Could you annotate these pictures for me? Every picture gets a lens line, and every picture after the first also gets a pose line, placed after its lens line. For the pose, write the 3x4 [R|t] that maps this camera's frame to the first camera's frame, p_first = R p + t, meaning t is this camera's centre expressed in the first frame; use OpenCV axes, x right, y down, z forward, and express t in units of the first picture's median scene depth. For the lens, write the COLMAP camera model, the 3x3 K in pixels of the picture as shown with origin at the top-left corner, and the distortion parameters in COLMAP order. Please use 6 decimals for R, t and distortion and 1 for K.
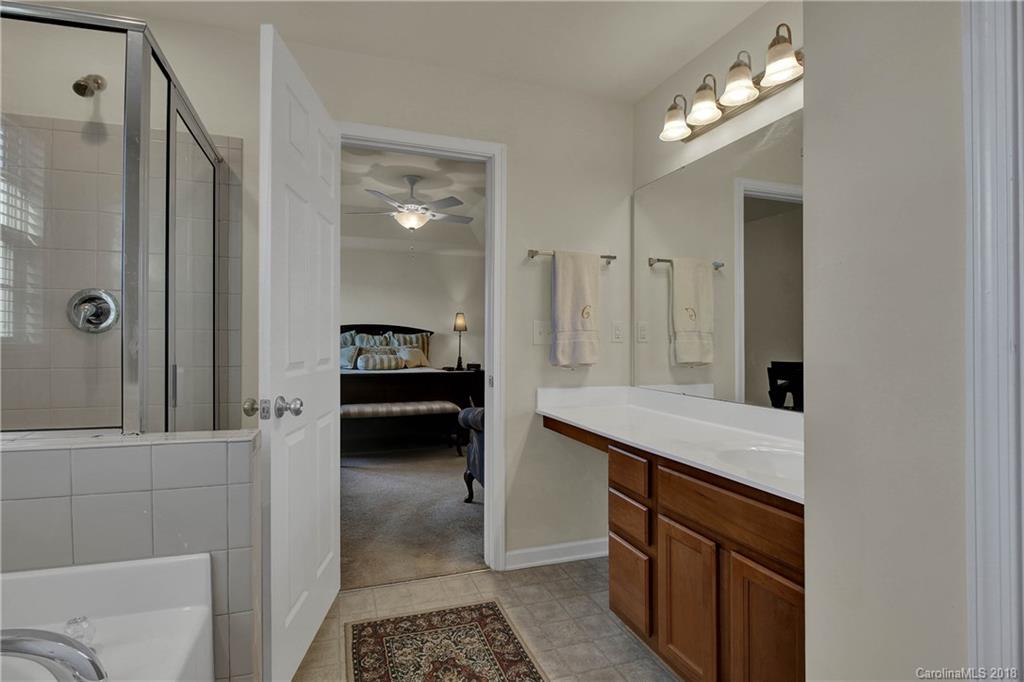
lens RADIAL K [[482.9, 0, 502.0], [0, 482.9, 332.9], [0, 0, 1]] dist [-0.018620, -0.000291]
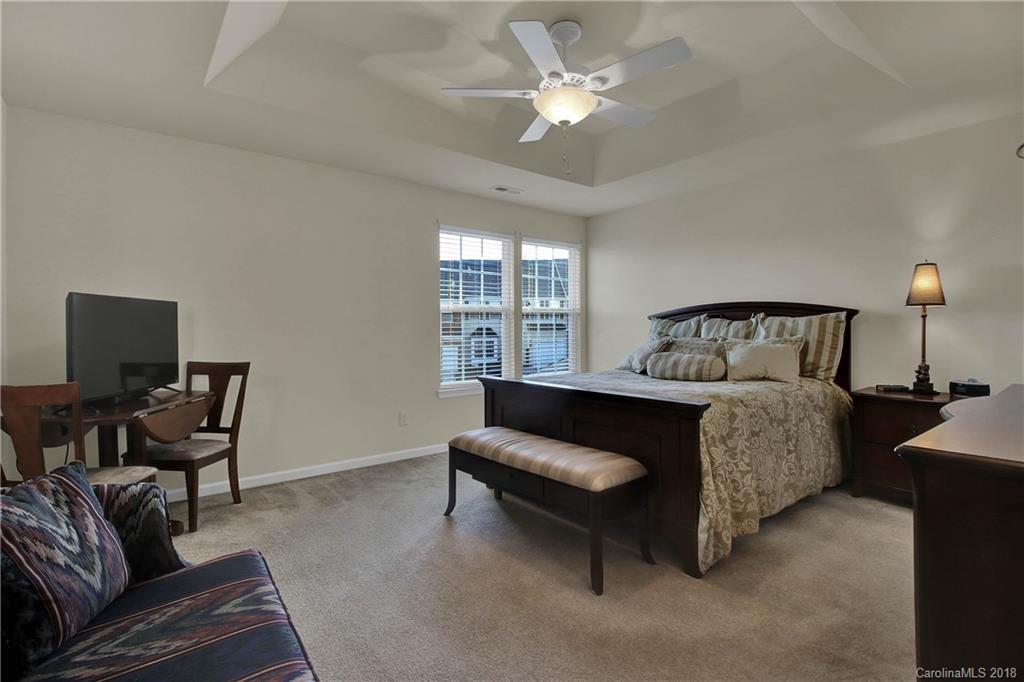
lens RADIAL K [[482.9, 0, 502.0], [0, 482.9, 332.9], [0, 0, 1]] dist [-0.018620, -0.000291]
pose [[0.294847, -0.002290, -0.955542, 0.219460], [0.026572, 0.999630, 0.005803, 0.008945], [0.955175, -0.027102, 0.294799, 0.541490]]
